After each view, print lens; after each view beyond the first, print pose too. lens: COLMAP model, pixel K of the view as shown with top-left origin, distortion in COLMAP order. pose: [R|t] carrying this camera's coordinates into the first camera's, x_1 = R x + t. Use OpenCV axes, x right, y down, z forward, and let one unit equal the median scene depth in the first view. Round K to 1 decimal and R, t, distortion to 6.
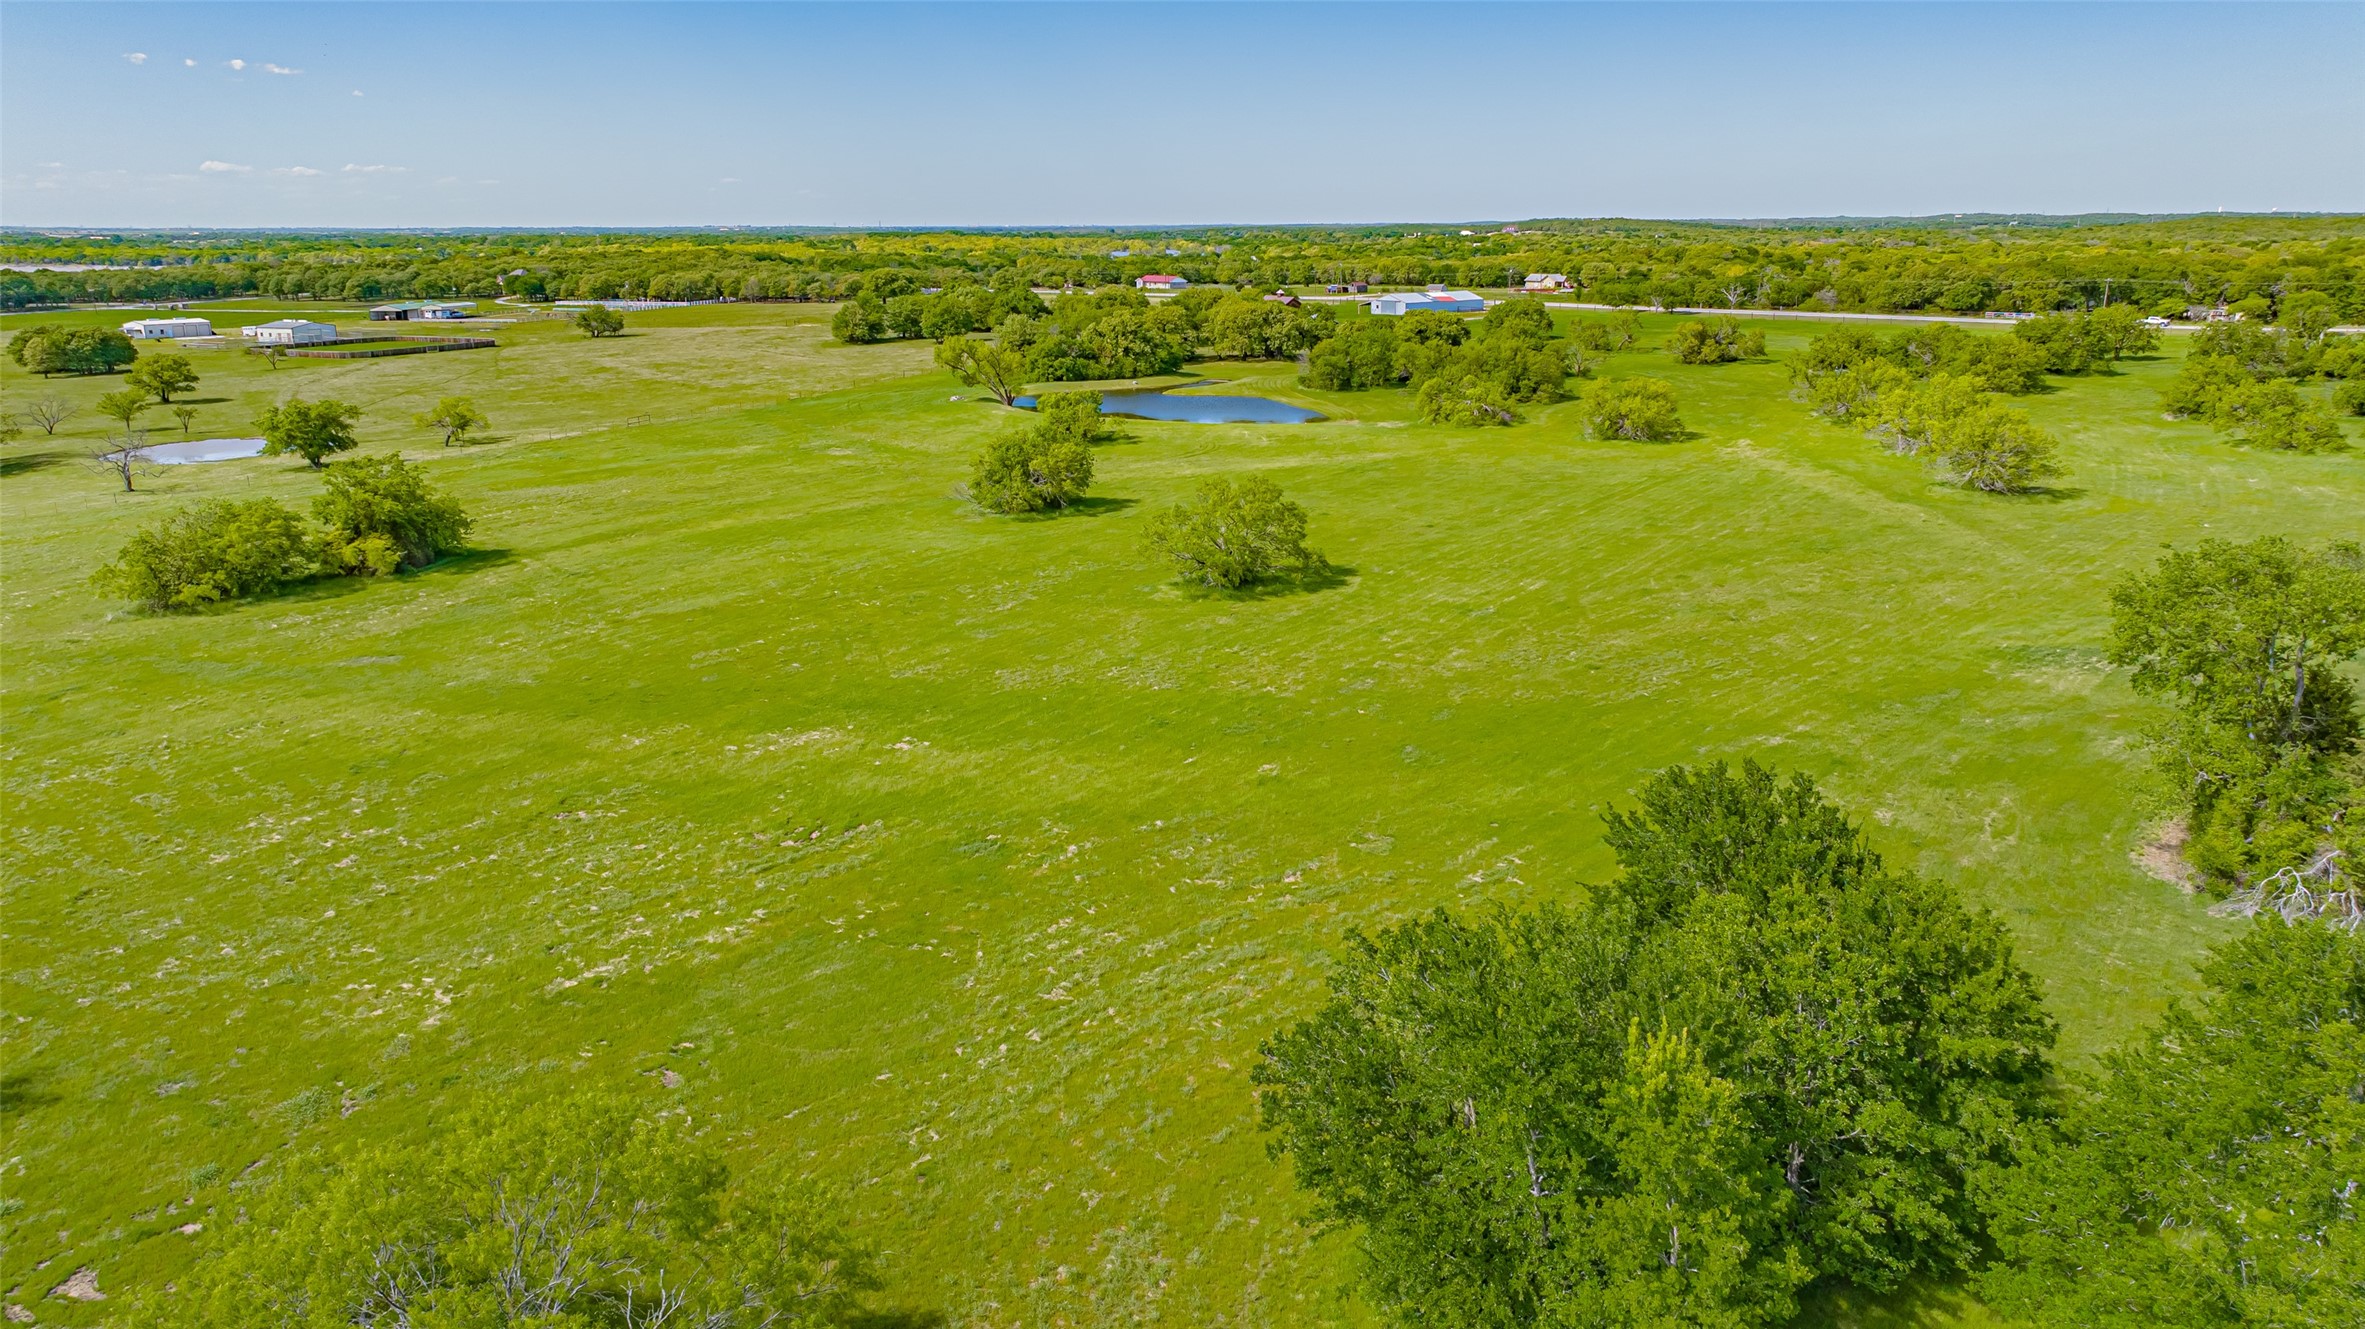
lens RADIAL K [[1659.6, 0, 1192.9], [0, 1659.6, 654.5], [0, 0, 1]] dist [-0.015525, -0.000120]
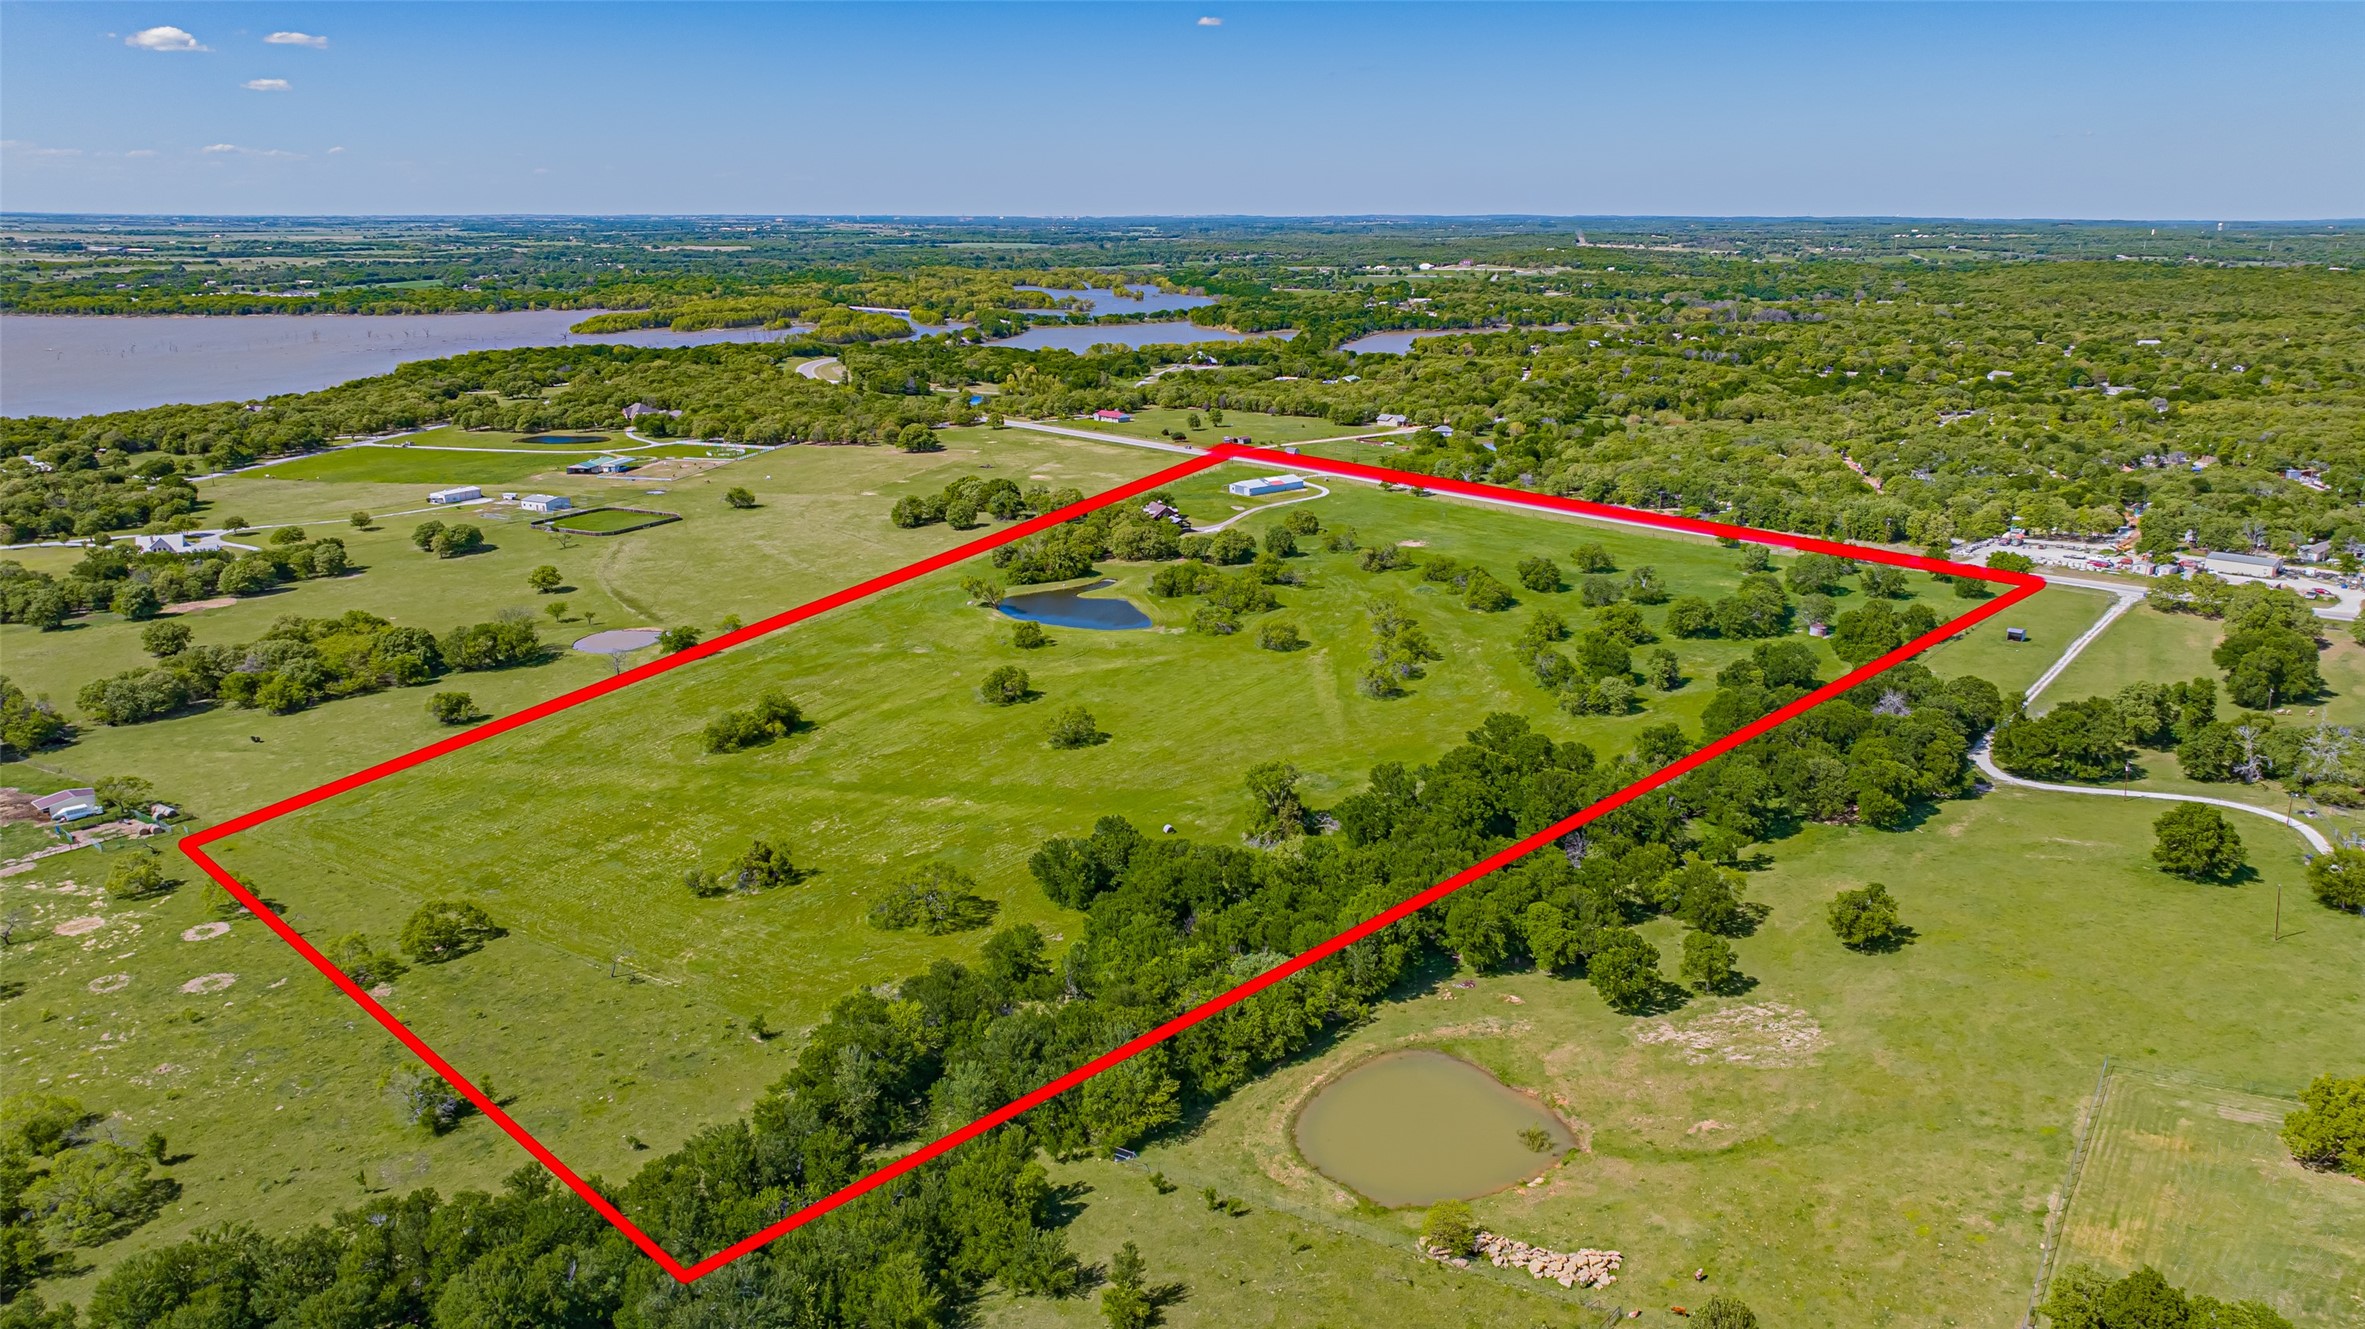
lens RADIAL K [[1659.6, 0, 1192.9], [0, 1659.6, 654.5], [0, 0, 1]] dist [-0.015525, -0.000120]
pose [[0.999982, 0.004271, 0.004105, 0.069520], [-0.004304, 0.999959, 0.007969, -0.066959], [-0.004071, -0.007987, 0.999960, -0.594305]]
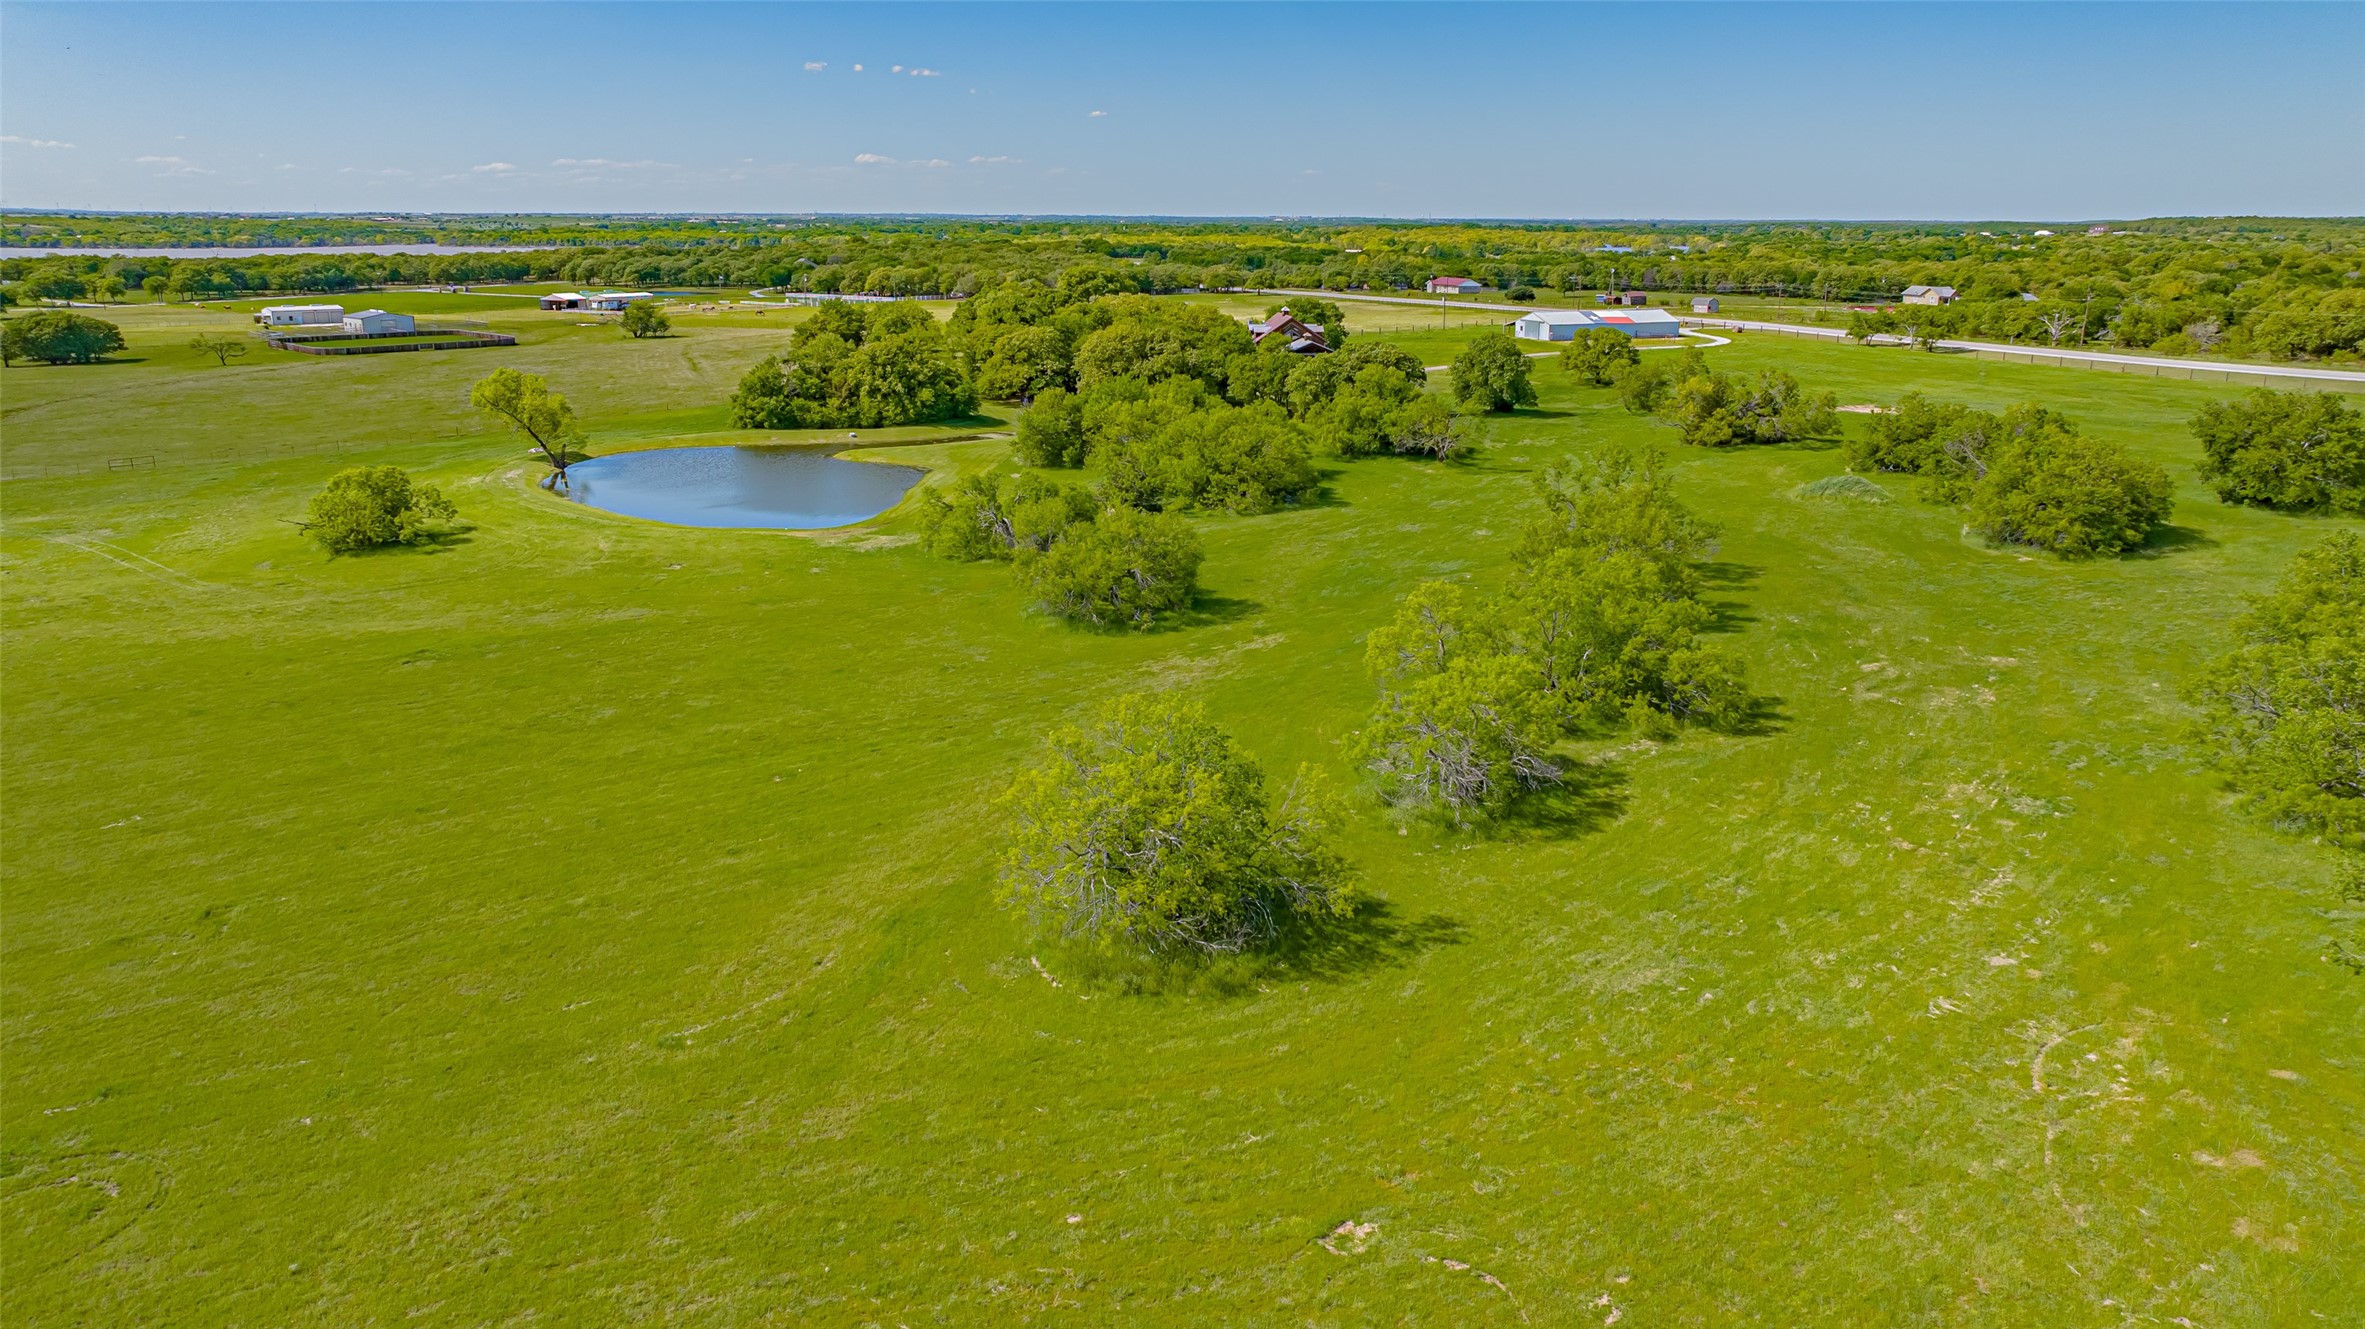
lens RADIAL K [[1659.6, 0, 1192.9], [0, 1659.6, 654.5], [0, 0, 1]] dist [-0.015525, -0.000120]
pose [[0.946011, 0.089956, -0.311401, 0.226828], [-0.088635, 0.995894, 0.018423, -0.063062], [0.311780, 0.010173, 0.950100, 0.237761]]
